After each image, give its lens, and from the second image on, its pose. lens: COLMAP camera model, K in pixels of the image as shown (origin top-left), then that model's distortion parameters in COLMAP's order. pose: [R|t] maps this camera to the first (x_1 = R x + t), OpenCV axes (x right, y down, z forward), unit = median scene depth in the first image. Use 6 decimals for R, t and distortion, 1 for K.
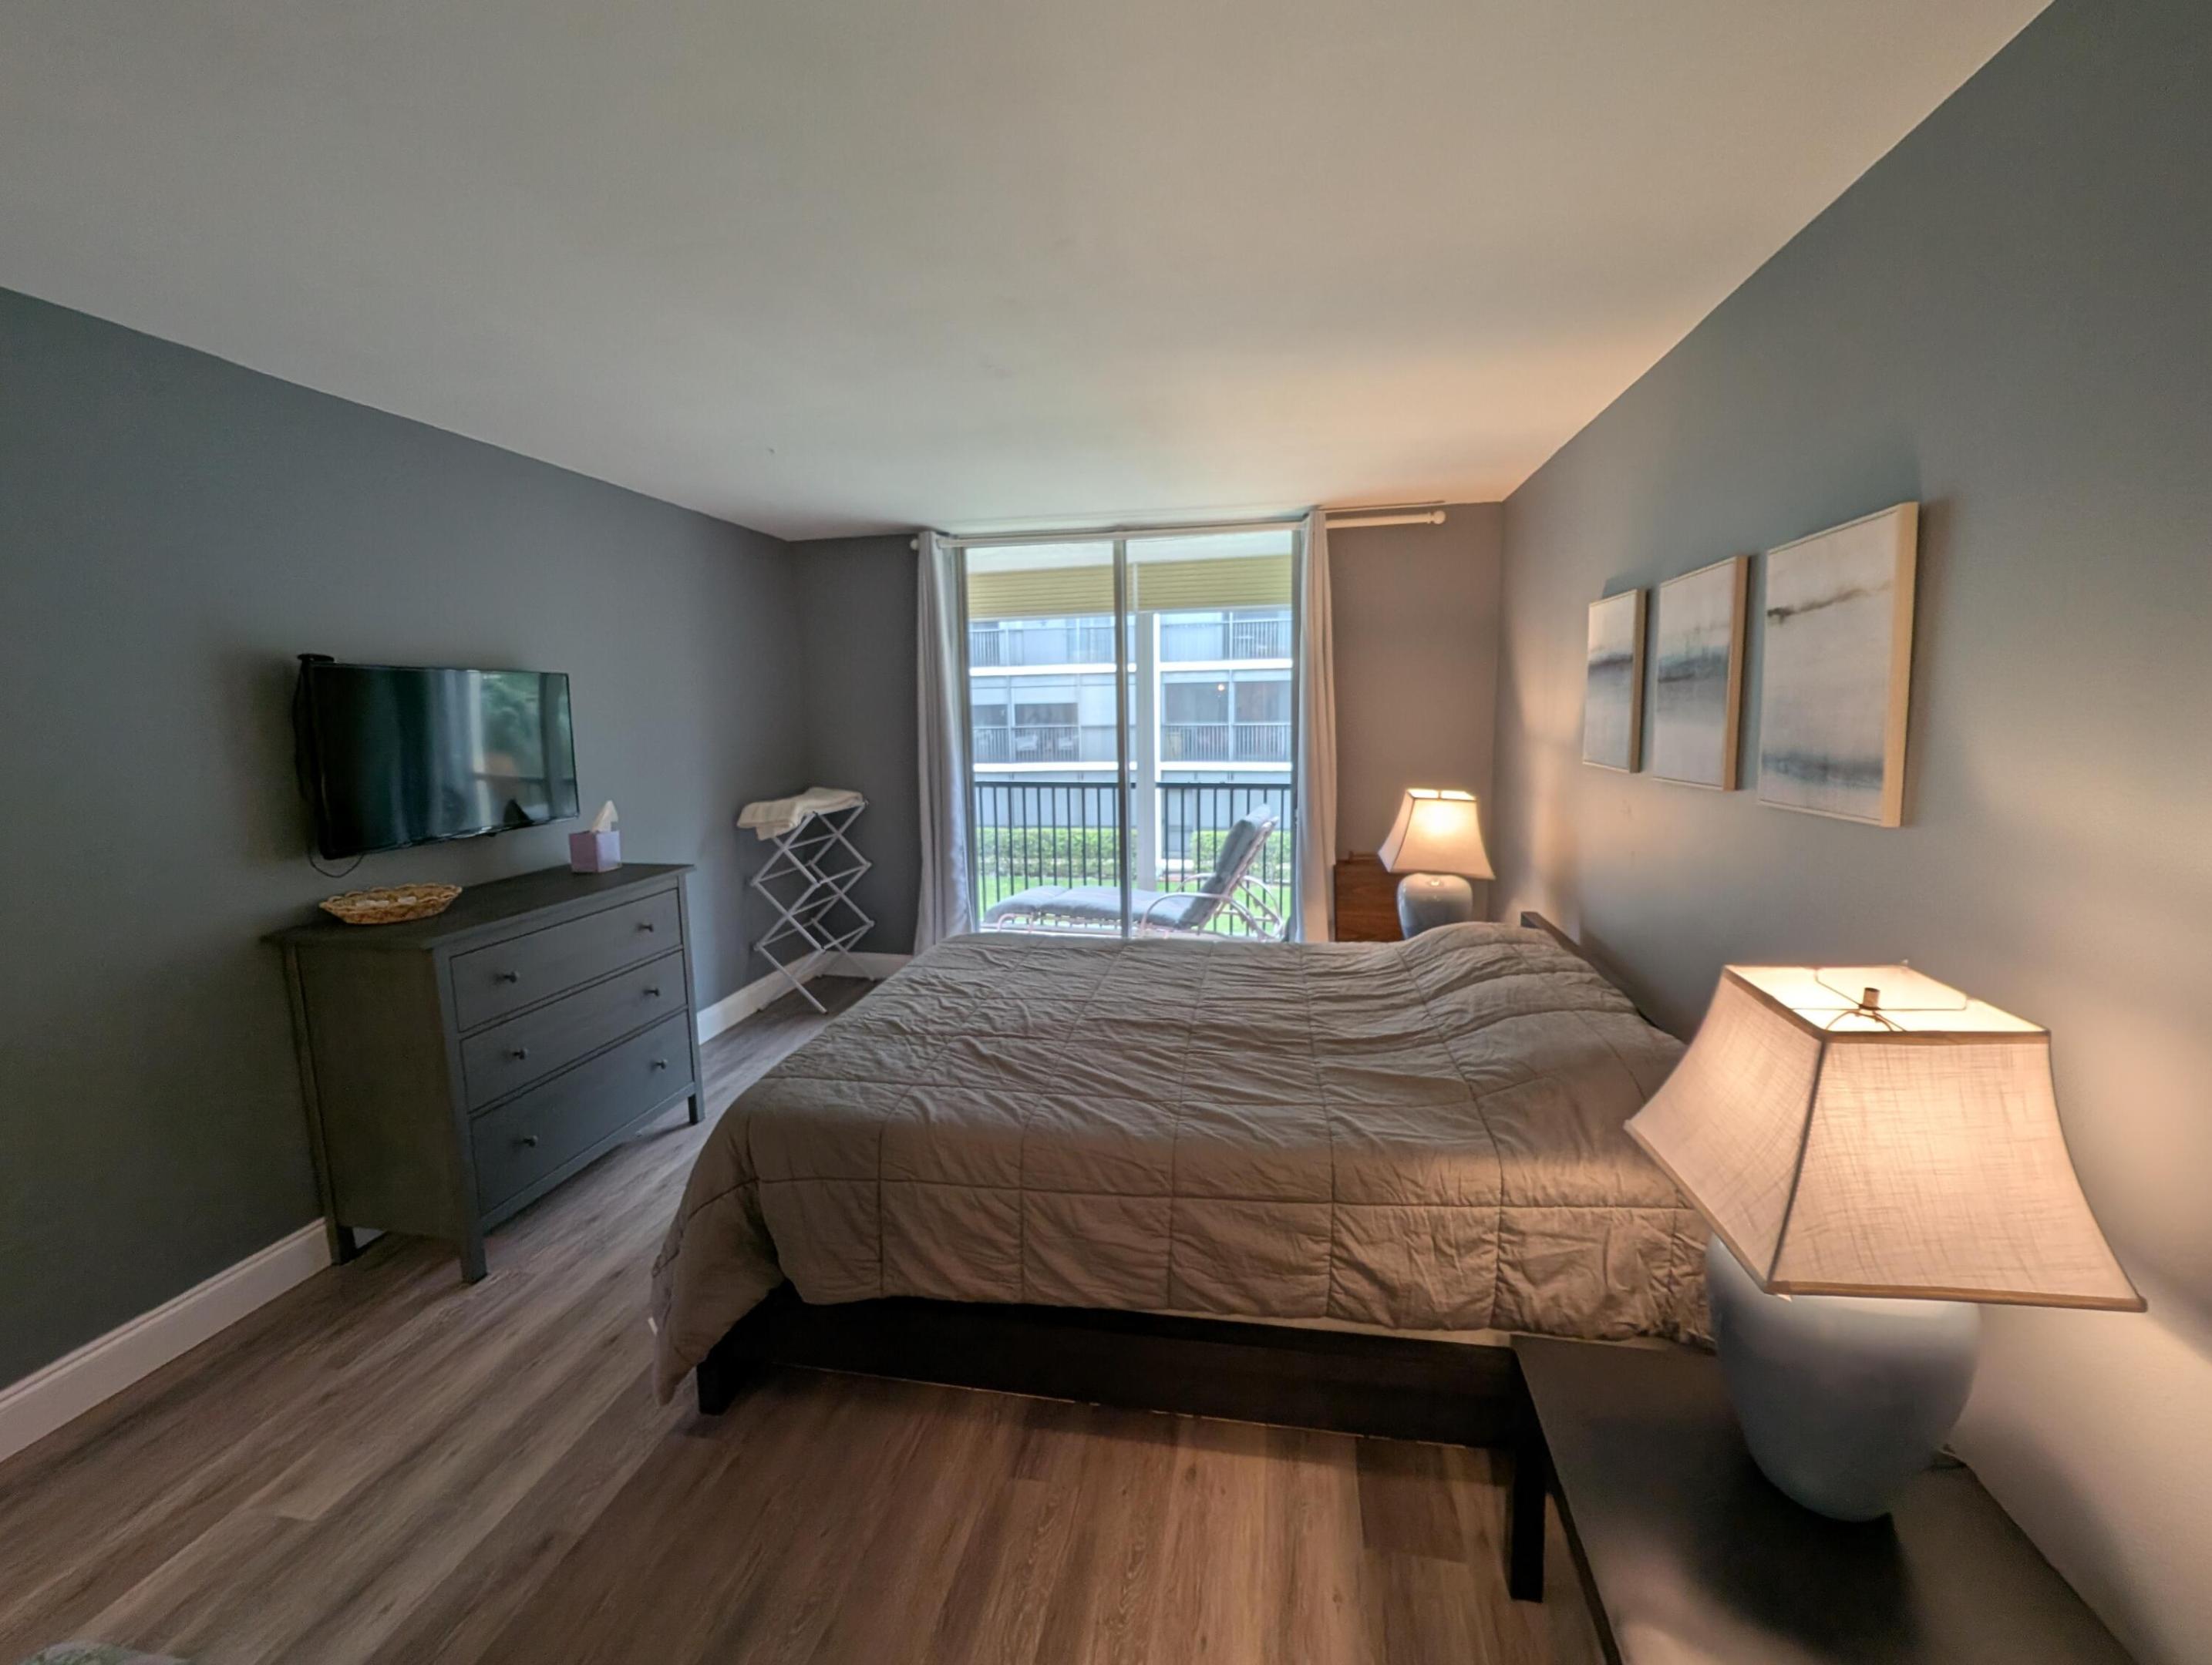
lens RADIAL K [[904.7, 0, 1106.0], [0, 904.7, 832.5], [0, 0, 1]] dist [0.001403, -0.000590]
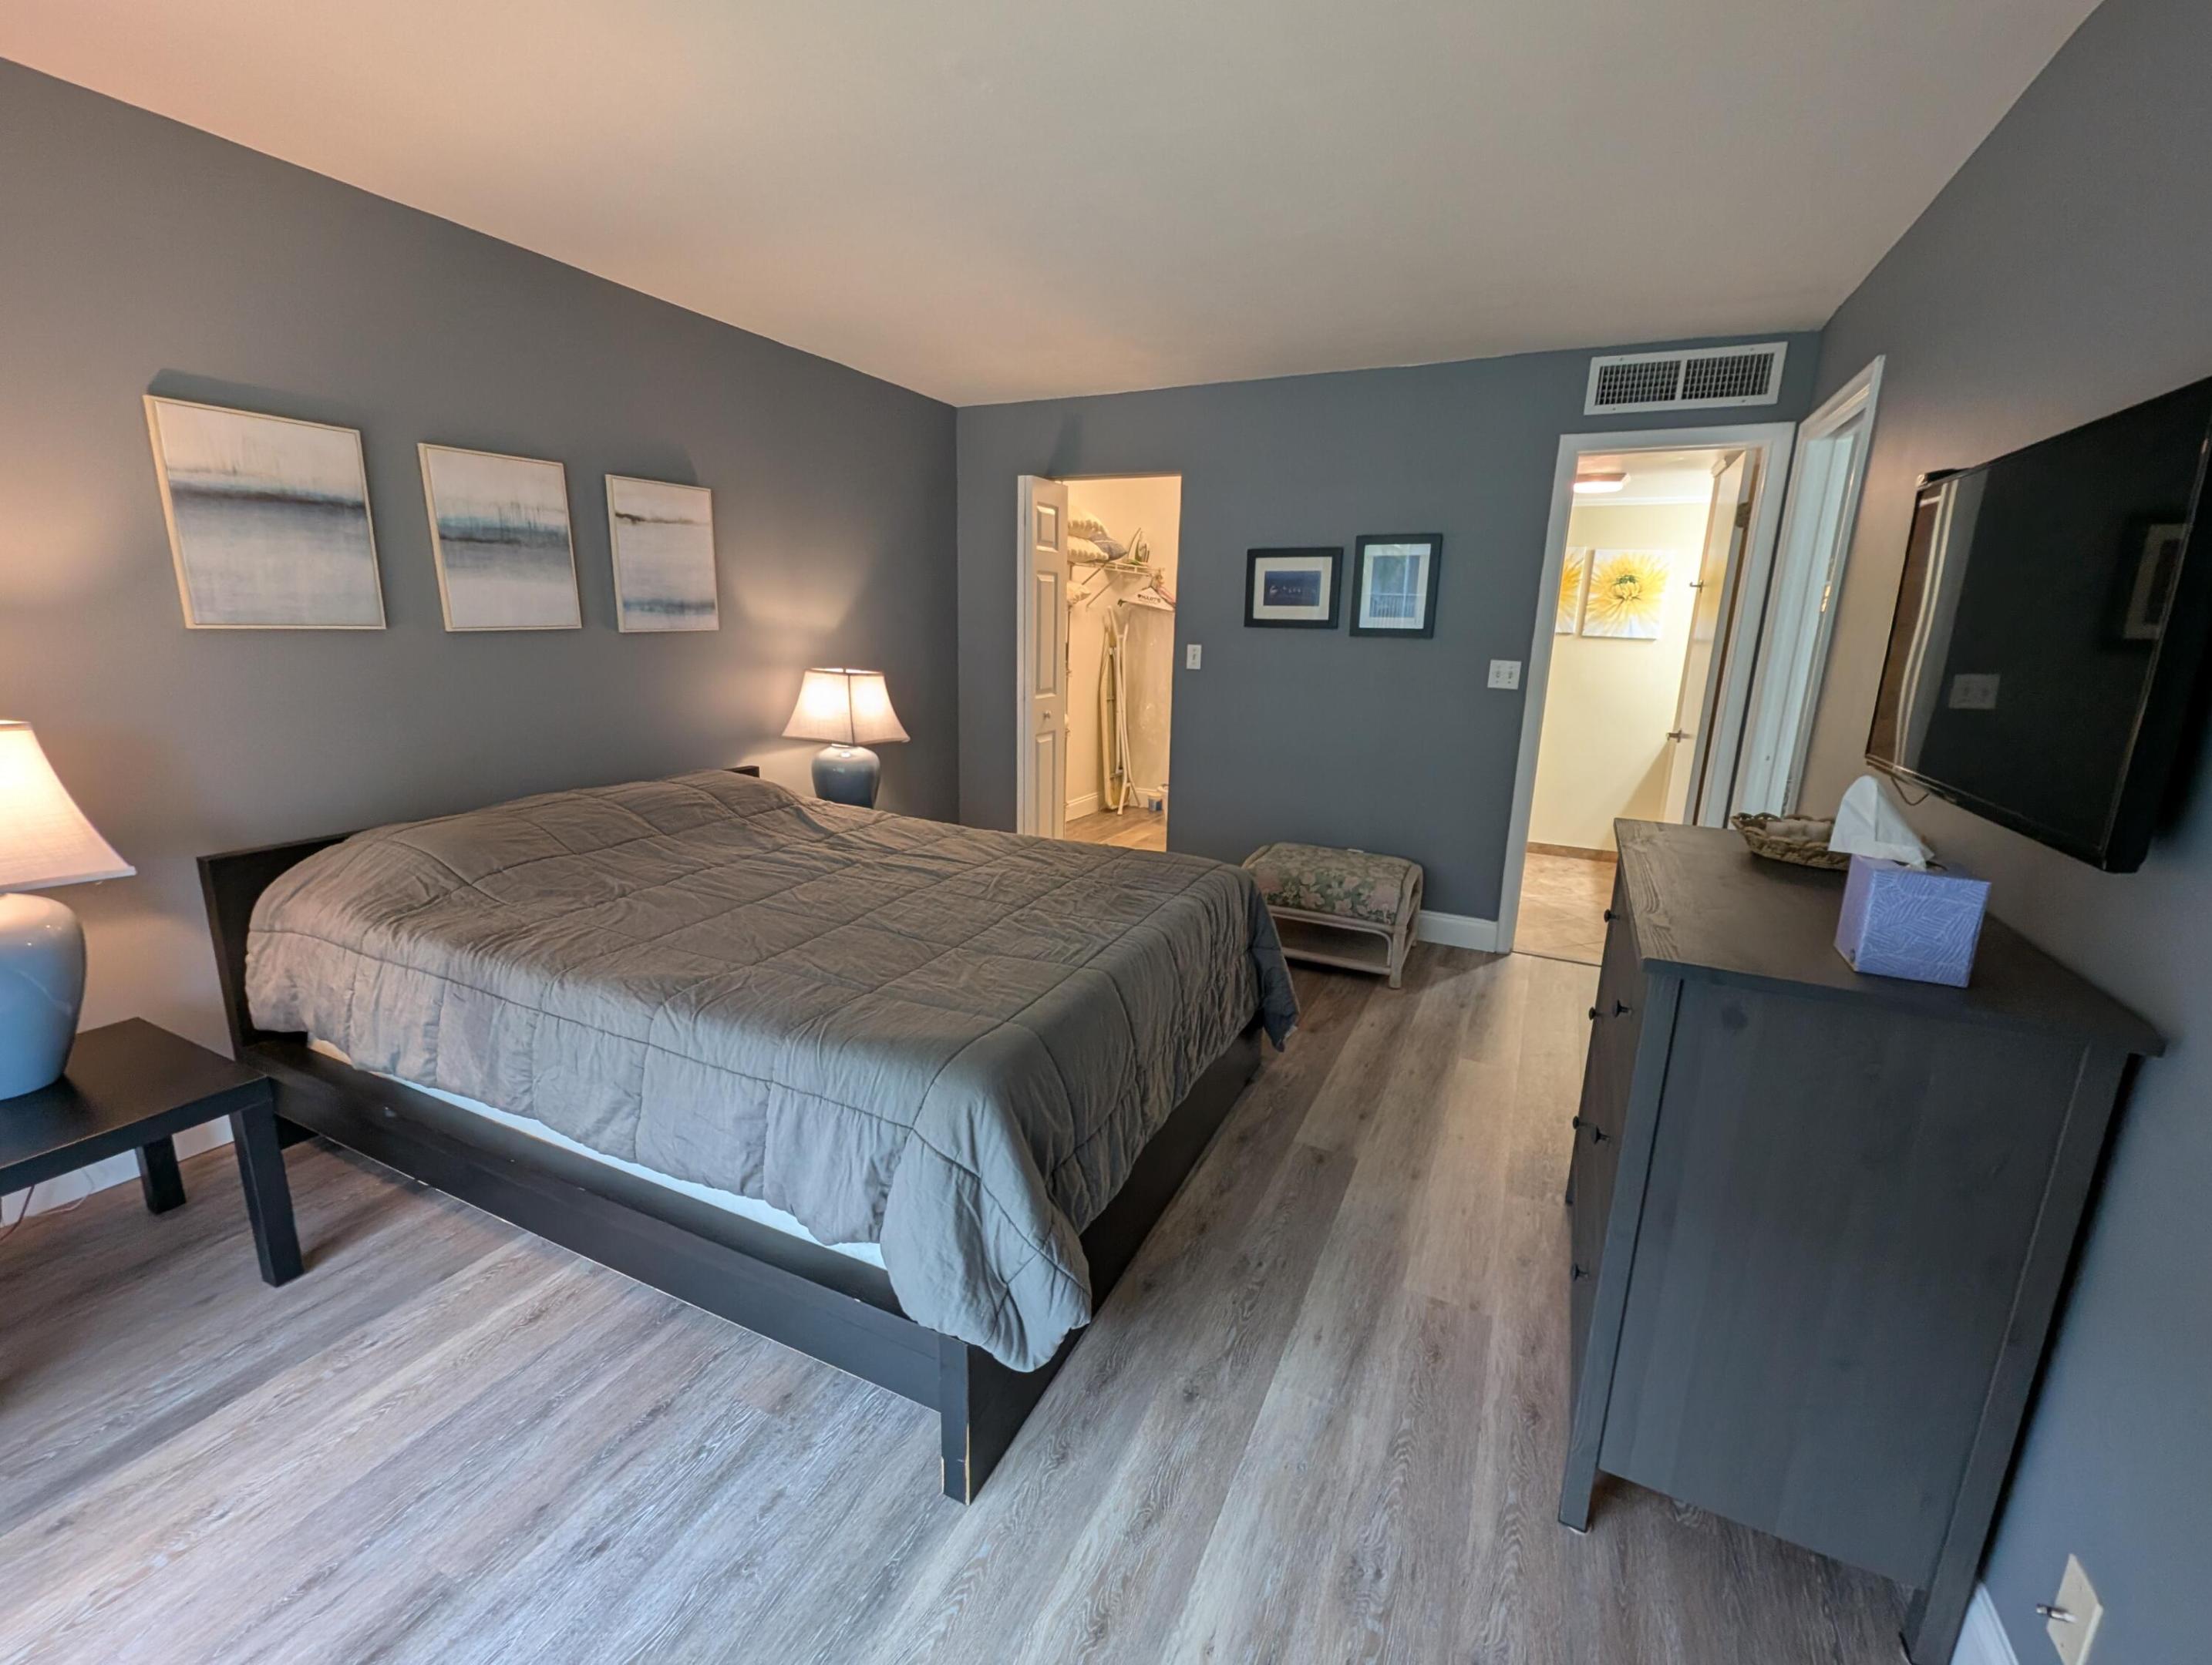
lens RADIAL K [[921.2, 0, 1105.8], [0, 921.2, 827.5], [0, 0, 1]] dist [-0.000776, -0.000240]
pose [[-0.964485, -0.053578, 0.258645, -0.524188], [0.039152, 0.939396, 0.340590, -0.208402], [-0.261218, 0.338621, -0.903936, 2.137895]]
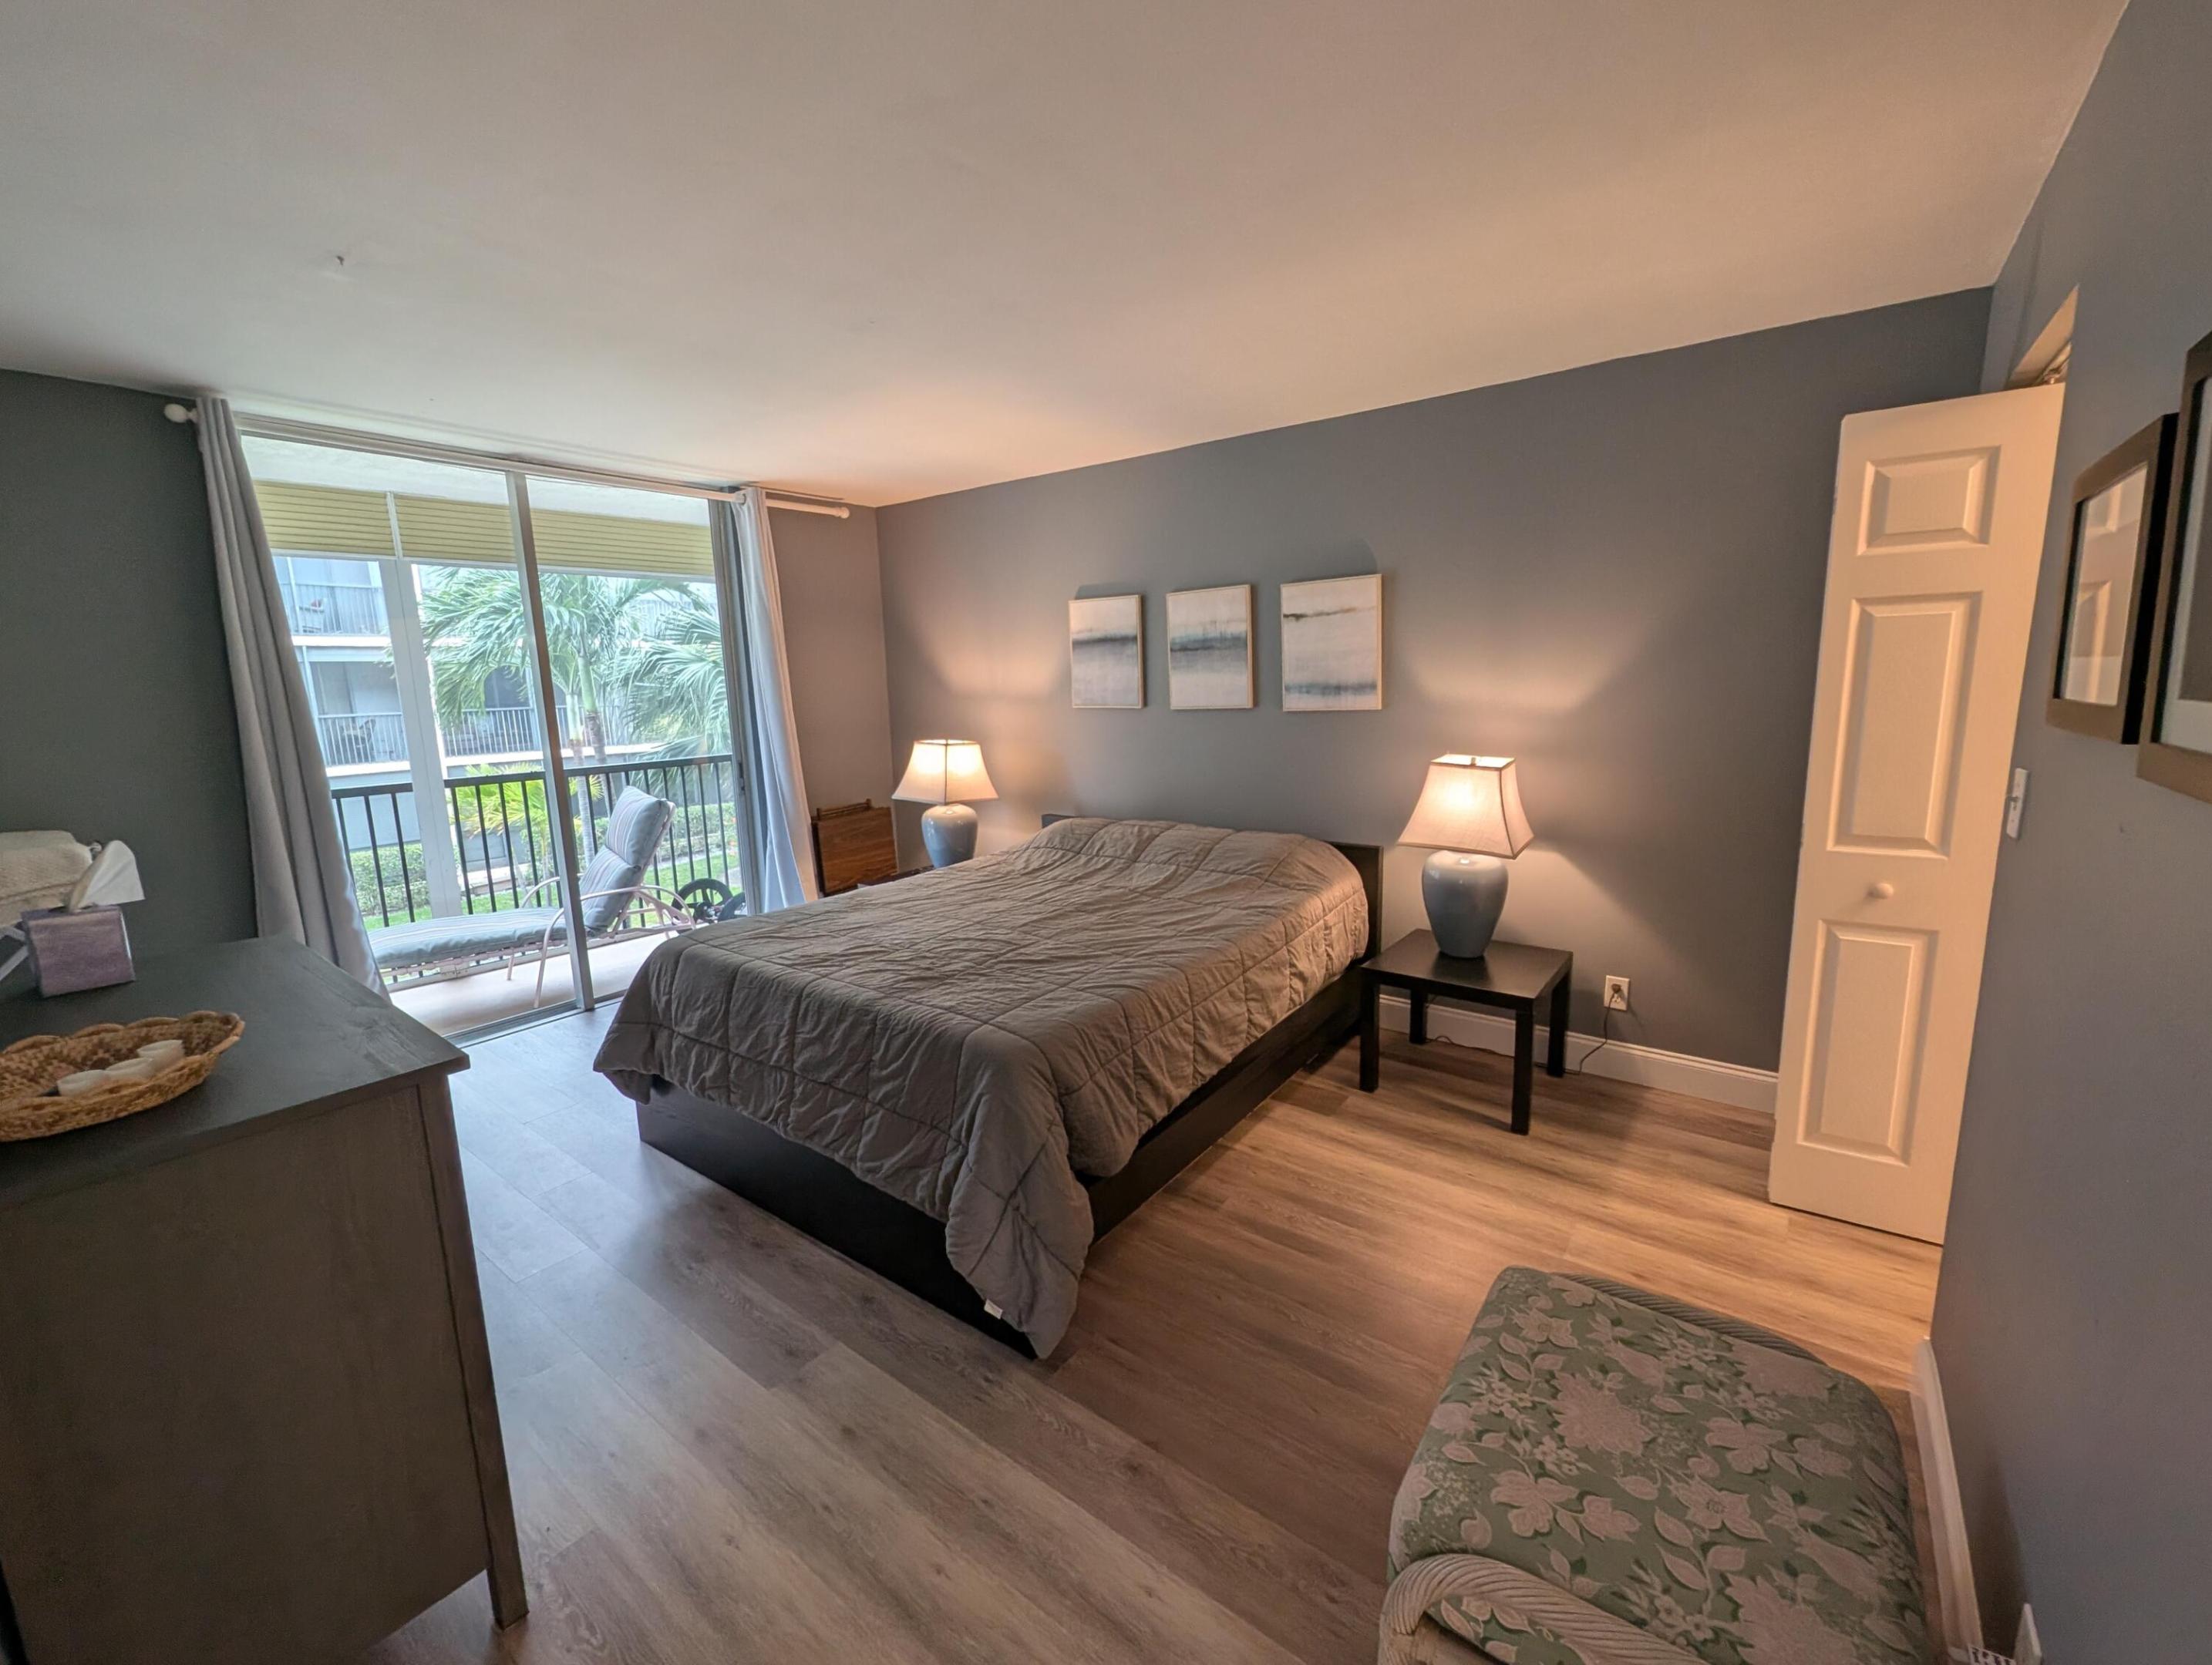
lens RADIAL K [[900.0, 0, 1106.0], [0, 900.0, 832.5], [0, 0, 1]] dist [-0.012691, 0.000054]
pose [[0.442477, -0.149723, 0.884193, -1.114995], [0.141373, 0.985282, 0.096094, -0.011389], [-0.885566, 0.082482, 0.457131, 0.403810]]
